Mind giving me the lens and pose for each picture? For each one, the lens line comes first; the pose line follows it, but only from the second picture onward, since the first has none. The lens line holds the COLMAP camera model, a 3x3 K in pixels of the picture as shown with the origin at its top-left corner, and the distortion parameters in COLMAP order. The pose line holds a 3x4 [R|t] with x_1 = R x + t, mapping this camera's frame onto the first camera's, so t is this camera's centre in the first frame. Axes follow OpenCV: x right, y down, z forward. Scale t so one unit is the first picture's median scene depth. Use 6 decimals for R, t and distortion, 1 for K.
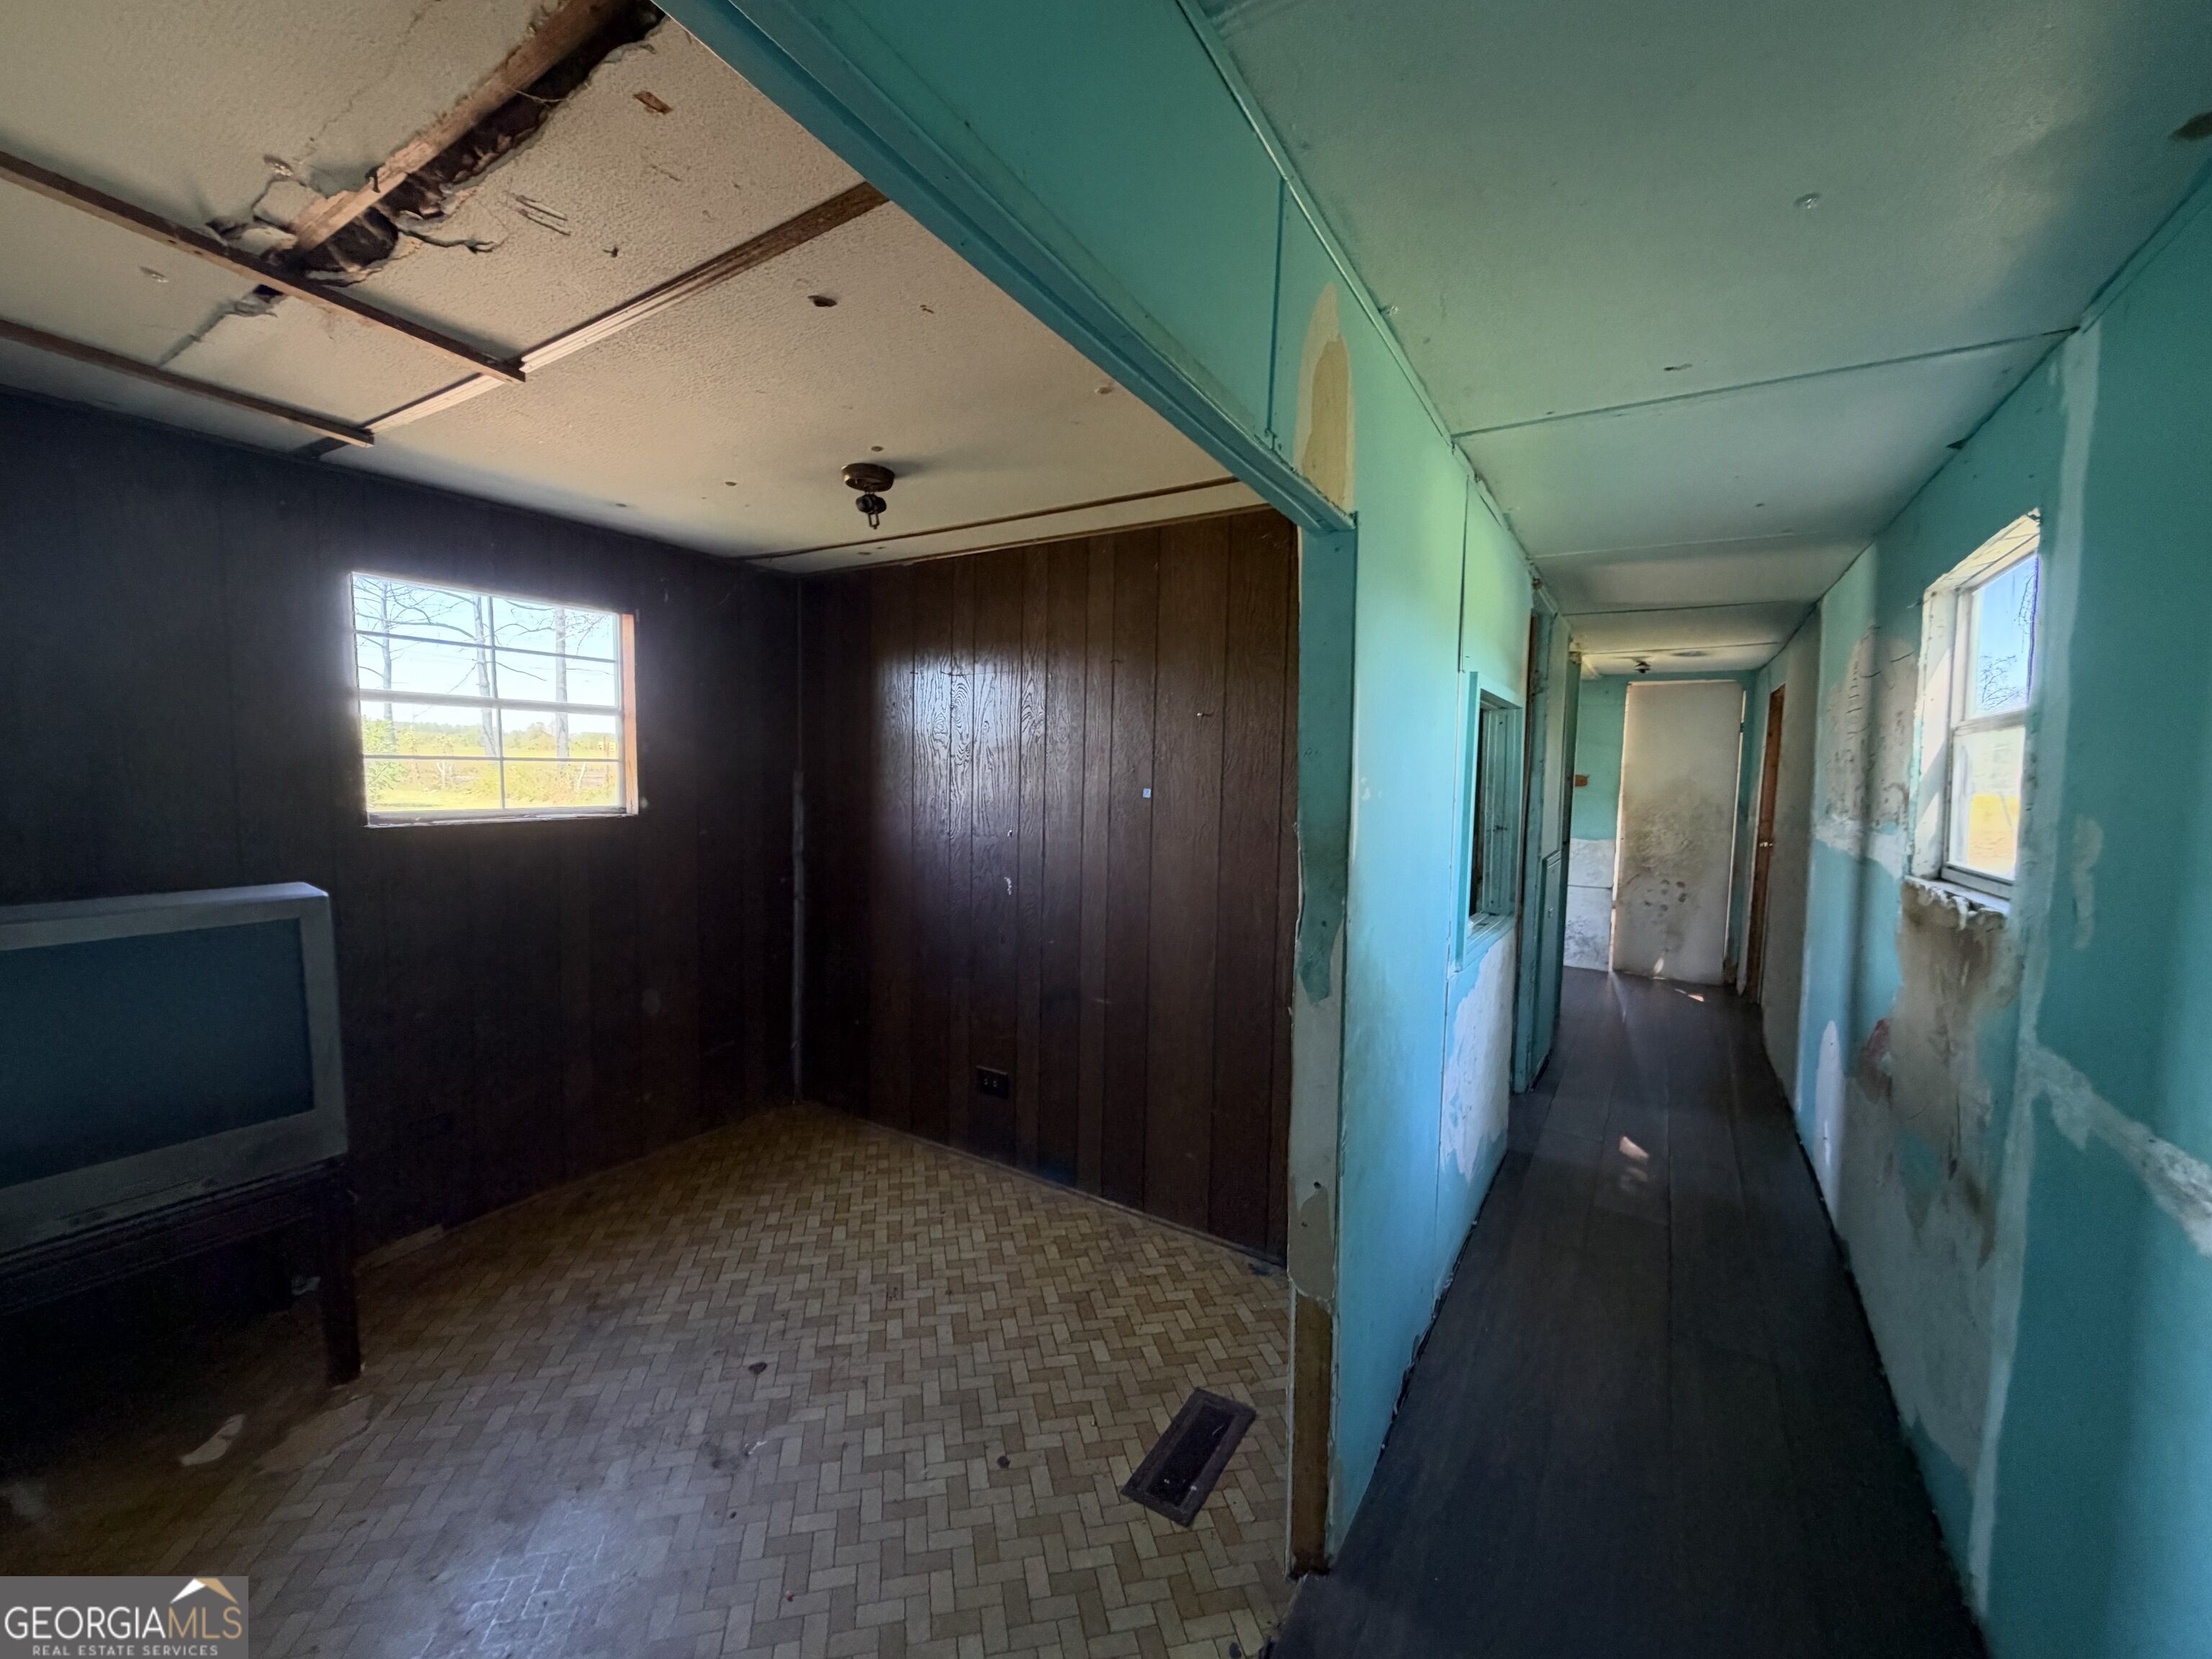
lens RADIAL K [[878.3, 0, 1096.5], [0, 878.3, 863.7], [0, 0, 1]] dist [-0.000702, 0.000037]
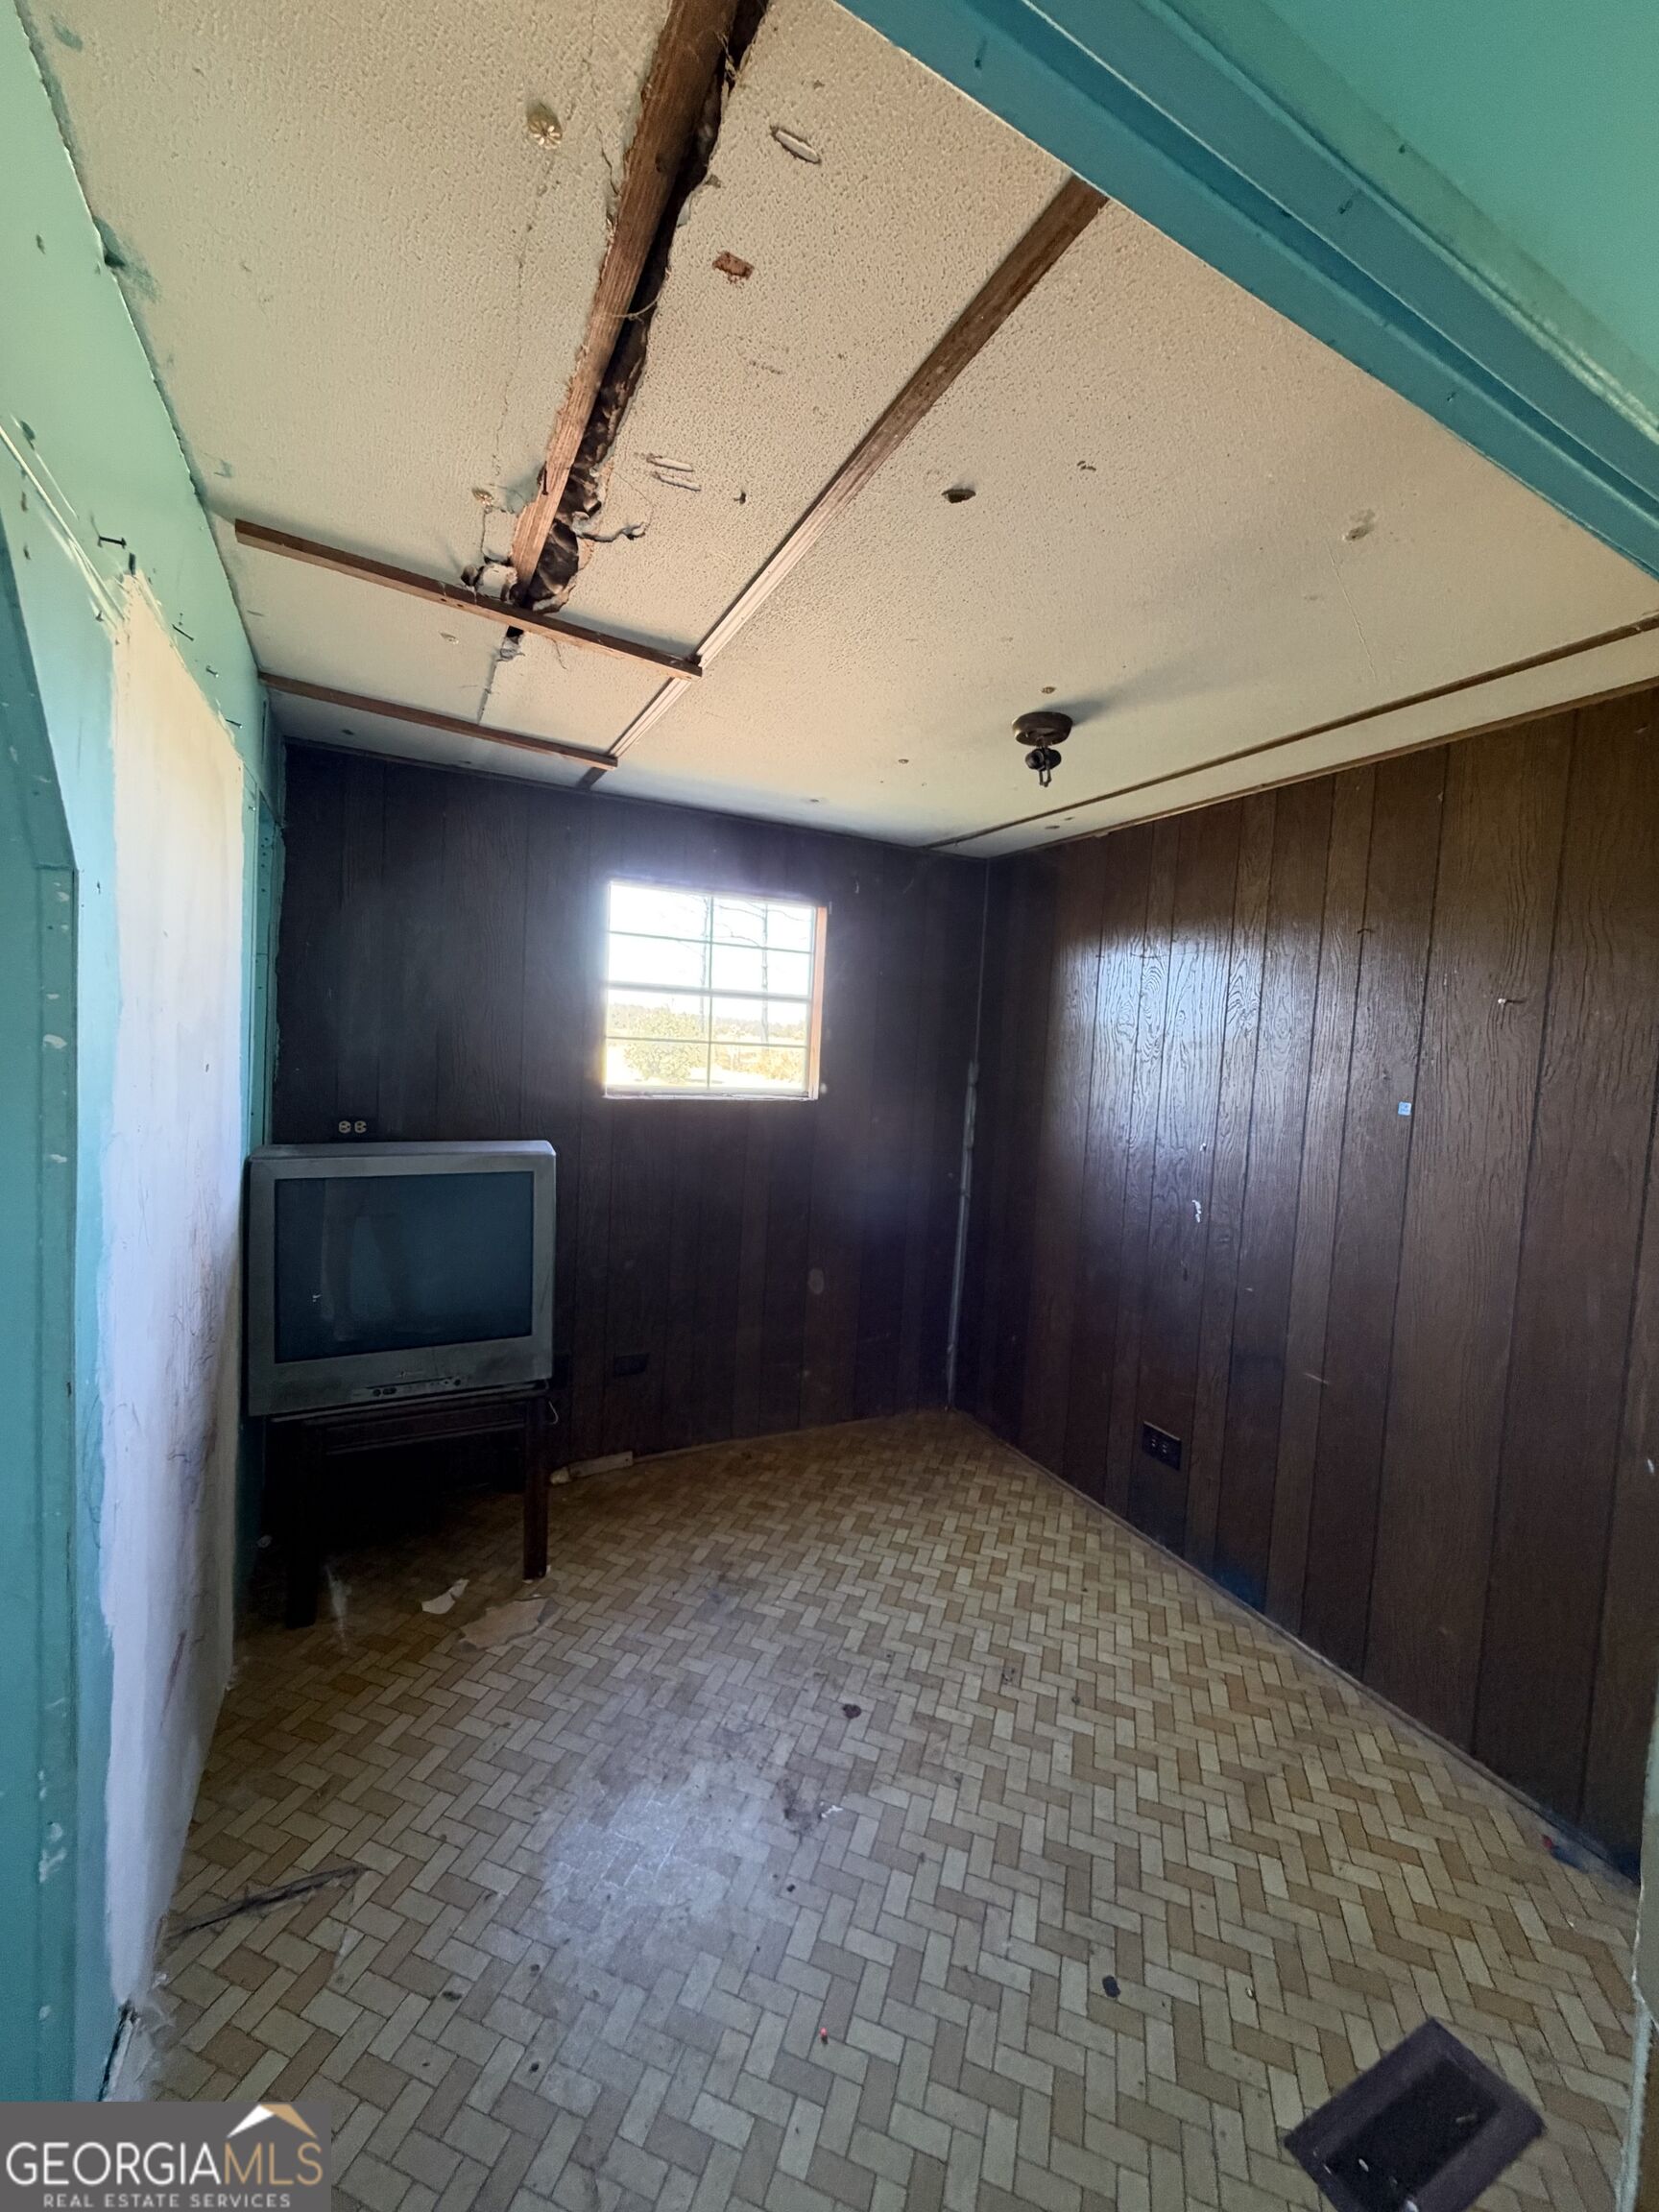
lens RADIAL K [[878.3, 0, 829.5], [0, 878.3, 1106.0], [0, 0, 1]] dist [-0.000702, 0.000037]
pose [[0.858902, 0.058734, -0.508761, 0.019509], [-0.089377, 0.995348, -0.035981, -0.014427], [0.504281, 0.076376, 0.860155, 0.140605]]
